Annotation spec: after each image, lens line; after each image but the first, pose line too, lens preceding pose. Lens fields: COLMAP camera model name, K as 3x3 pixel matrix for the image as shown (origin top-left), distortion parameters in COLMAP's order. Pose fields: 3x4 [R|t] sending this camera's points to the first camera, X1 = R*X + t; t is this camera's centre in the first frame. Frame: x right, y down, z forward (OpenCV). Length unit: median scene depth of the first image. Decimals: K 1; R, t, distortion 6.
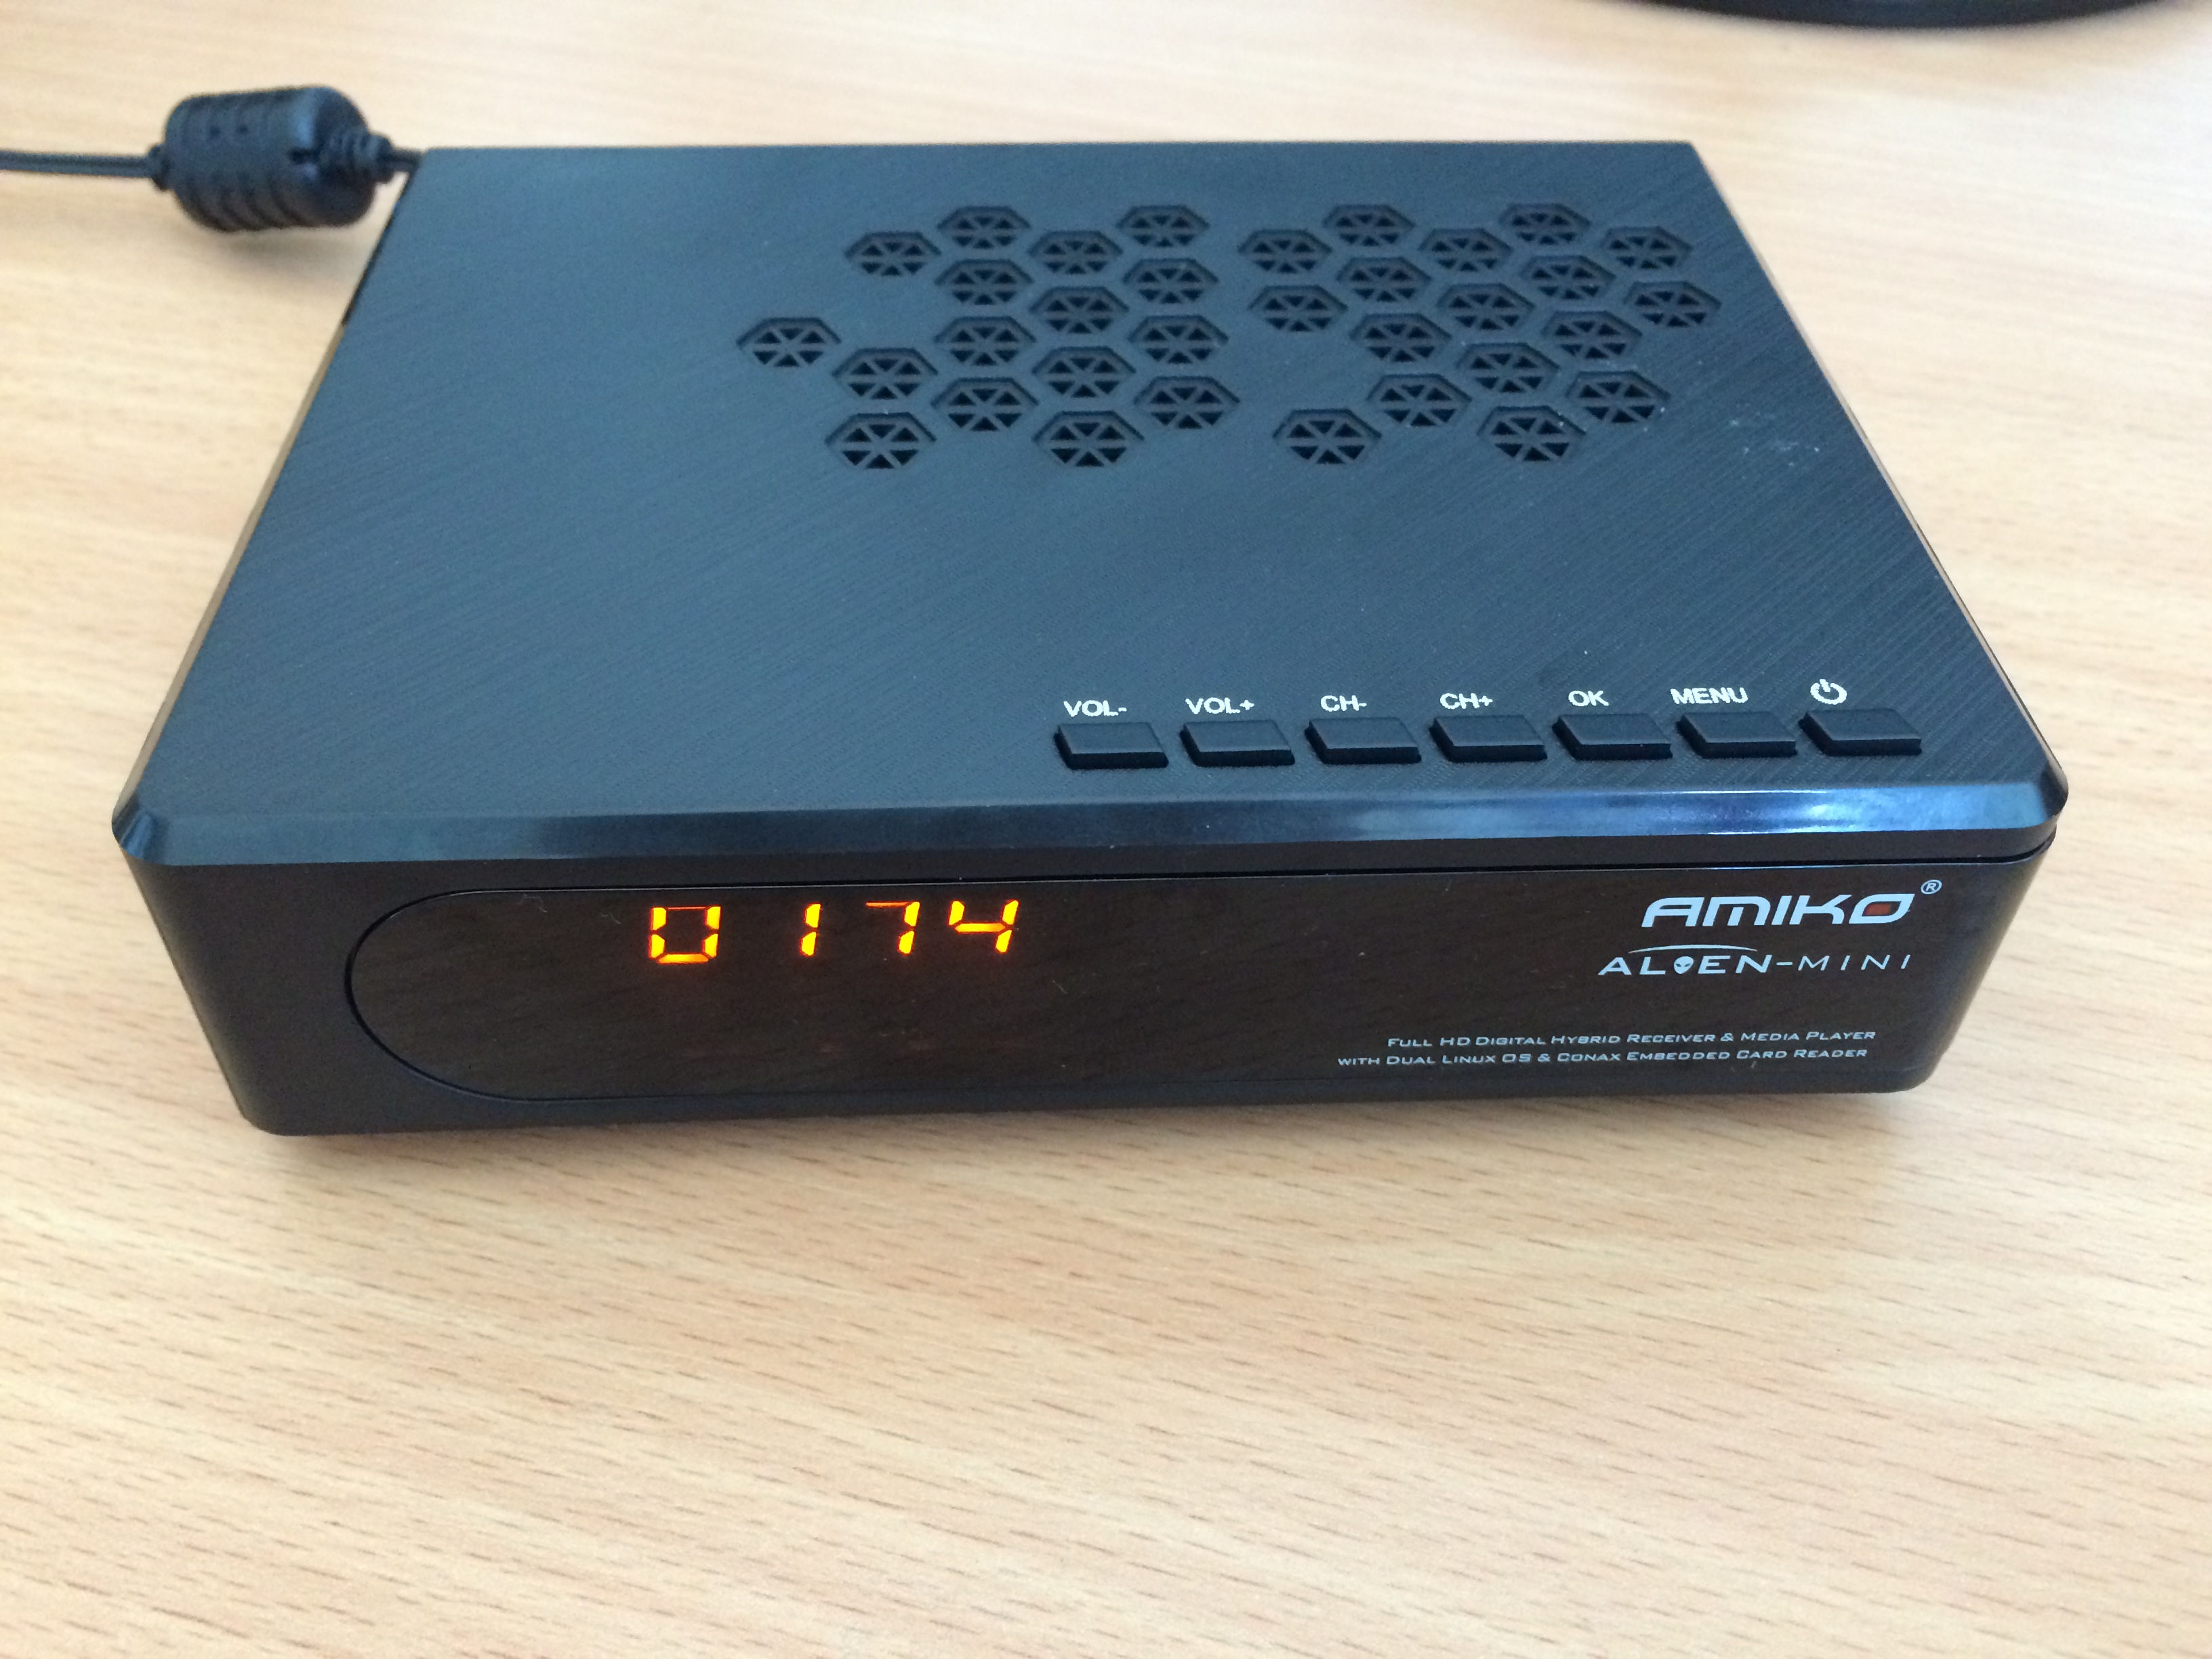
lens RADIAL K [[1937.8, 0, 1106.0], [0, 1937.8, 829.5], [0, 0, 1]] dist [0.069160, -0.123477]
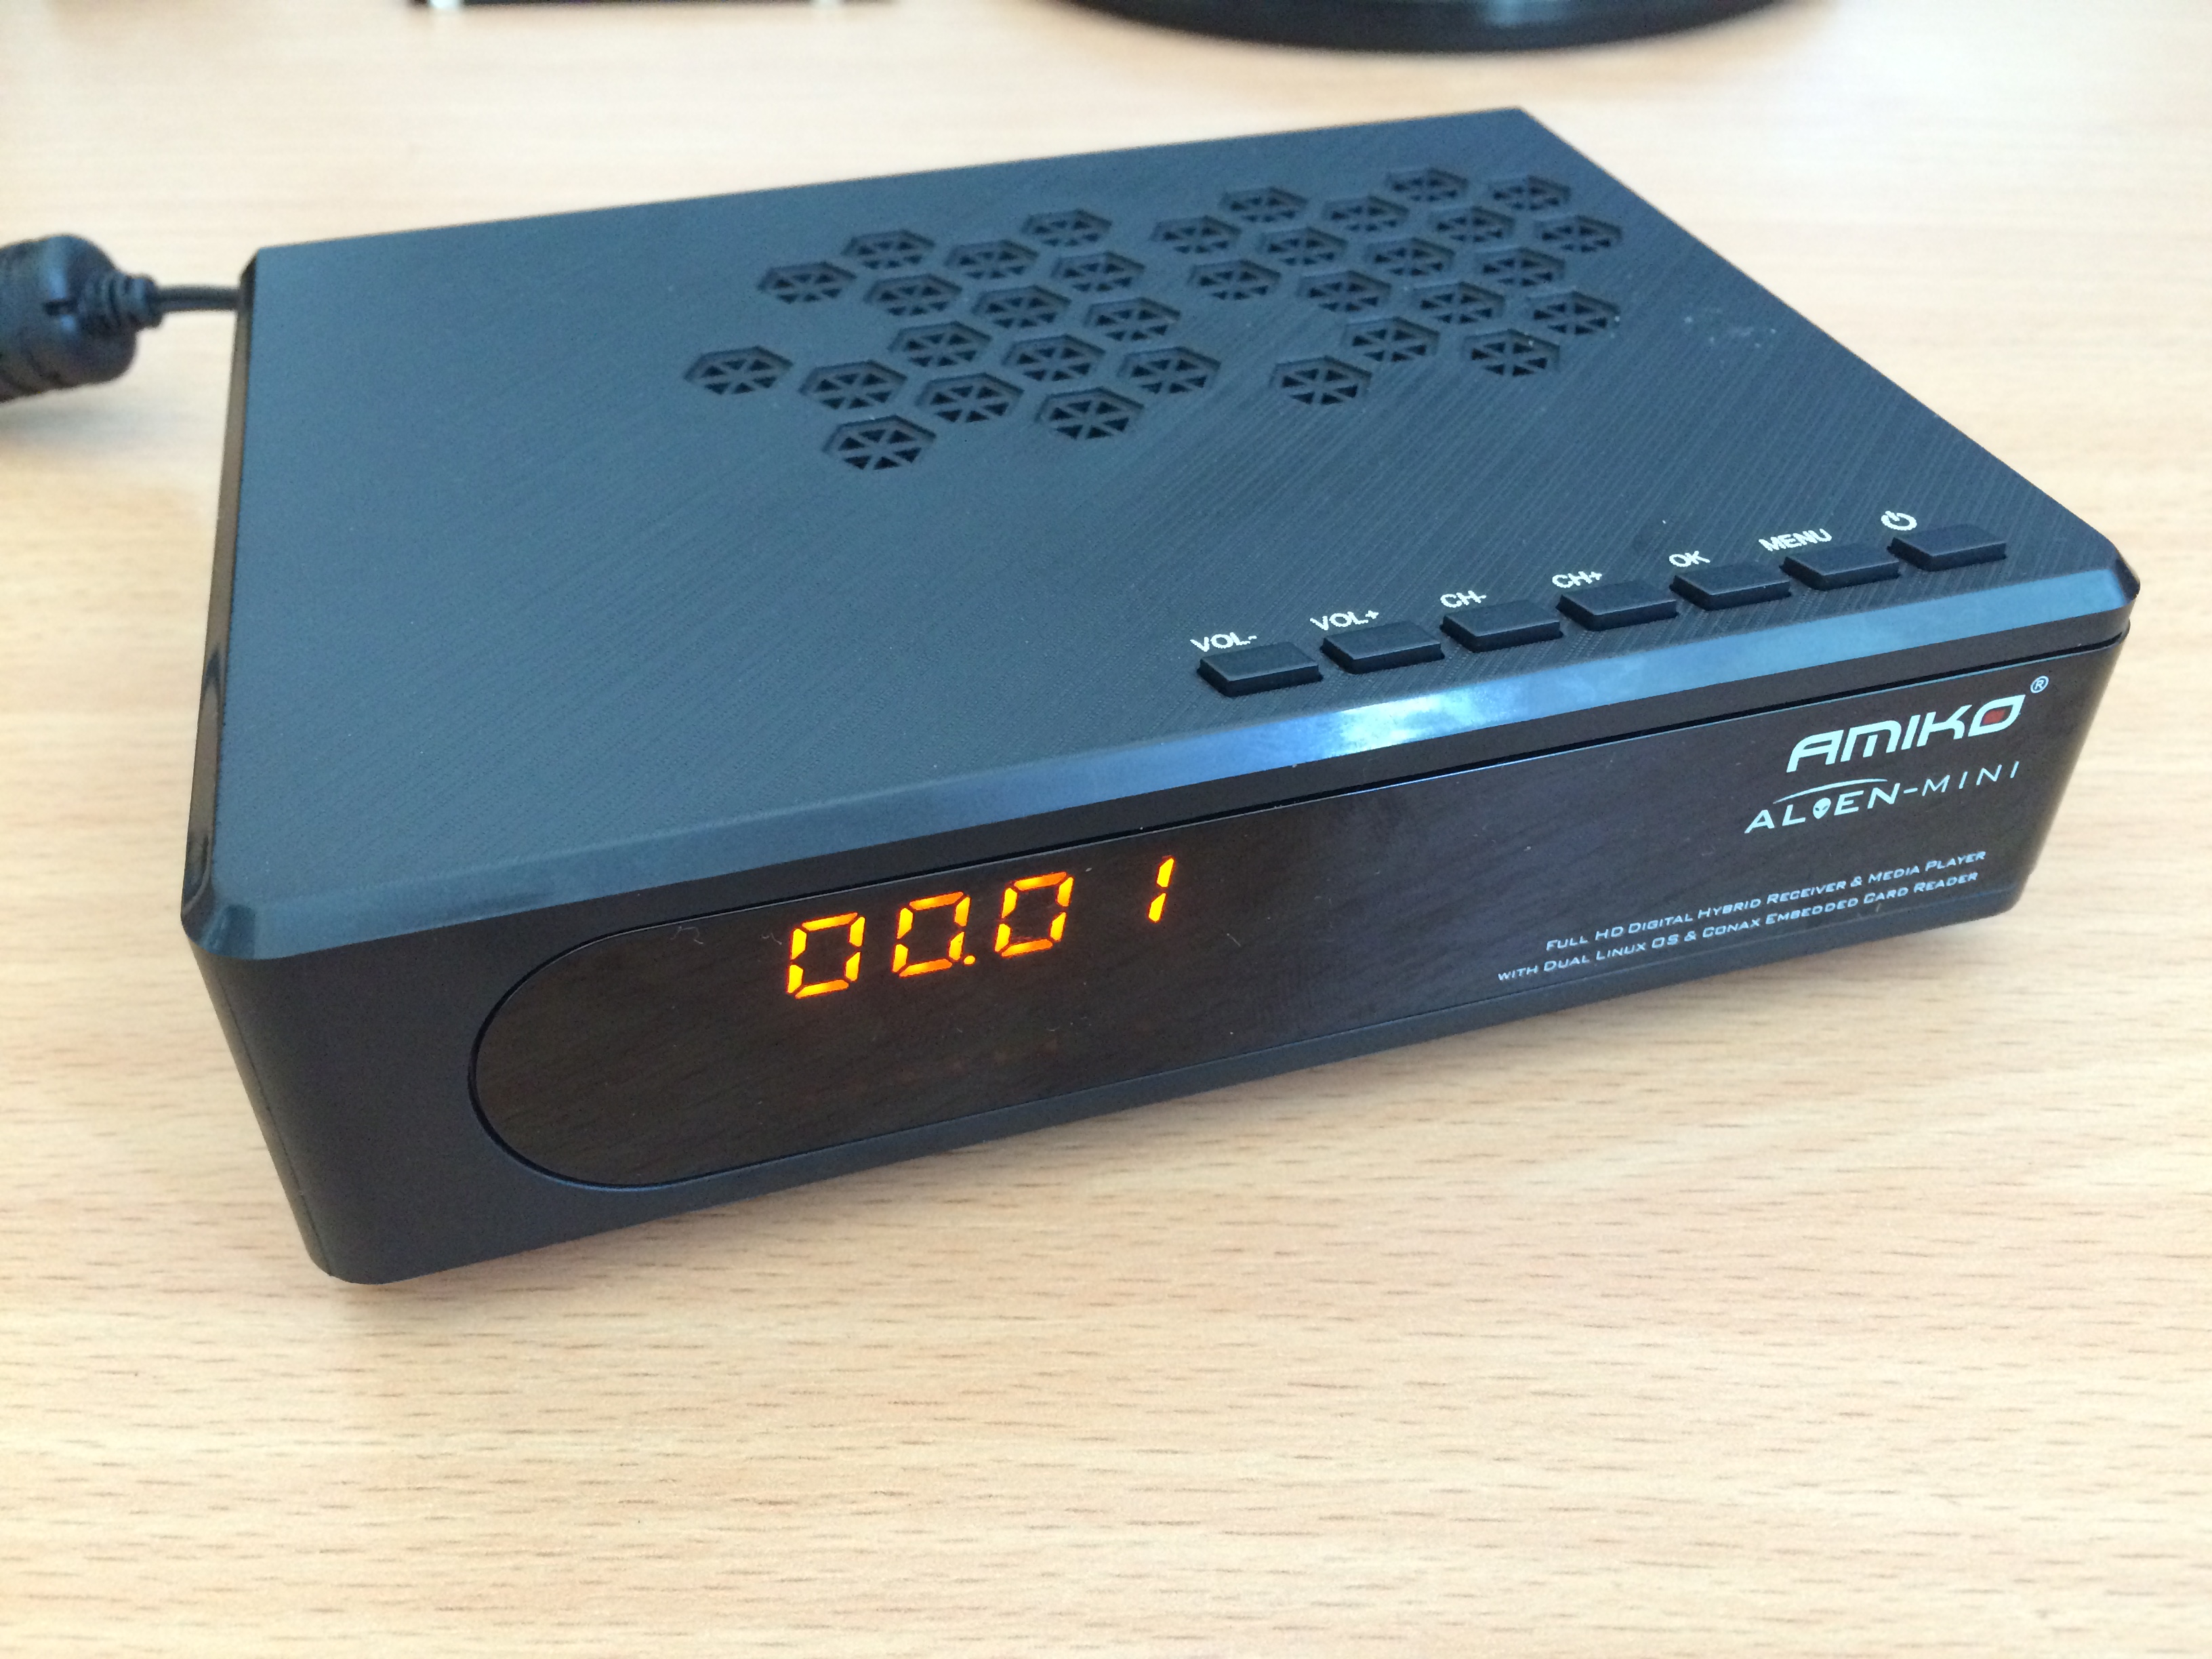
lens RADIAL K [[1937.8, 0, 1106.0], [0, 1937.8, 829.5], [0, 0, 1]] dist [0.069160, -0.123477]
pose [[0.968463, -0.169200, 0.182894, -0.243760], [0.184389, 0.980401, -0.069386, 0.081405], [-0.167570, 0.100922, 0.980681, 0.077217]]
